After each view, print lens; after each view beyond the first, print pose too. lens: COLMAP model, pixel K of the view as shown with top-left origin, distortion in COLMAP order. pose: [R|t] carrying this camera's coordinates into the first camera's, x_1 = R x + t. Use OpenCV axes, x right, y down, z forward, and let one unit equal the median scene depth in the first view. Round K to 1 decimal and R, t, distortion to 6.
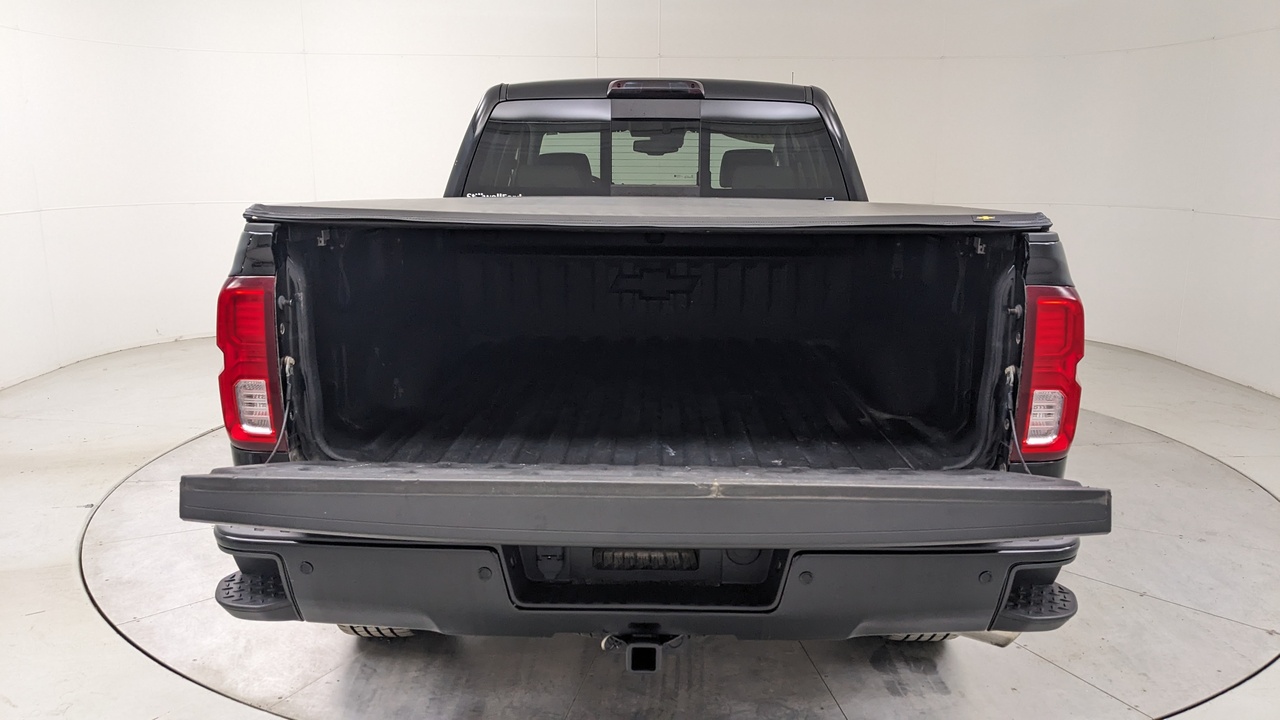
lens RADIAL K [[950.6, 0, 634.5], [0, 950.6, 389.8], [0, 0, 1]] dist [0.066955, -0.100477]
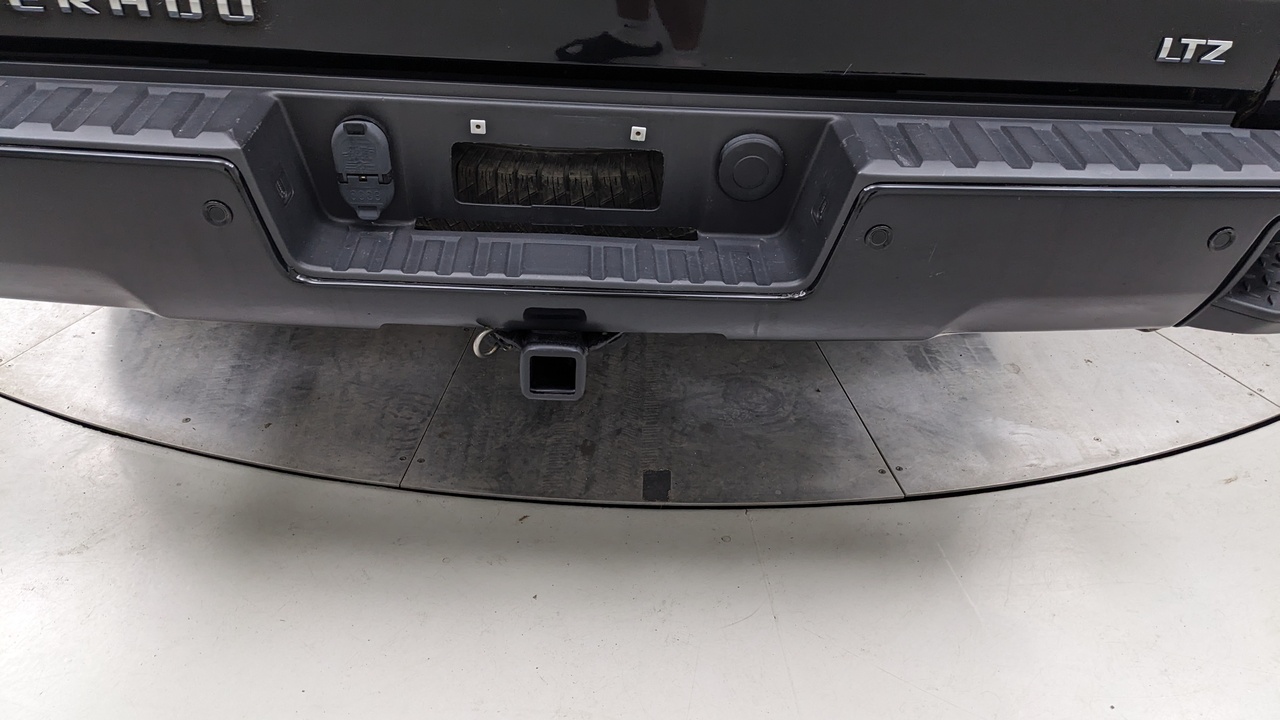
lens RADIAL K [[950.6, 0, 634.5], [0, 950.6, 389.8], [0, 0, 1]] dist [0.066955, -0.100477]
pose [[0.996549, 0.002509, 0.082968, 0.008603], [-0.037902, 0.903012, 0.427940, 0.045656], [-0.073847, -0.429608, 0.899991, 0.397291]]
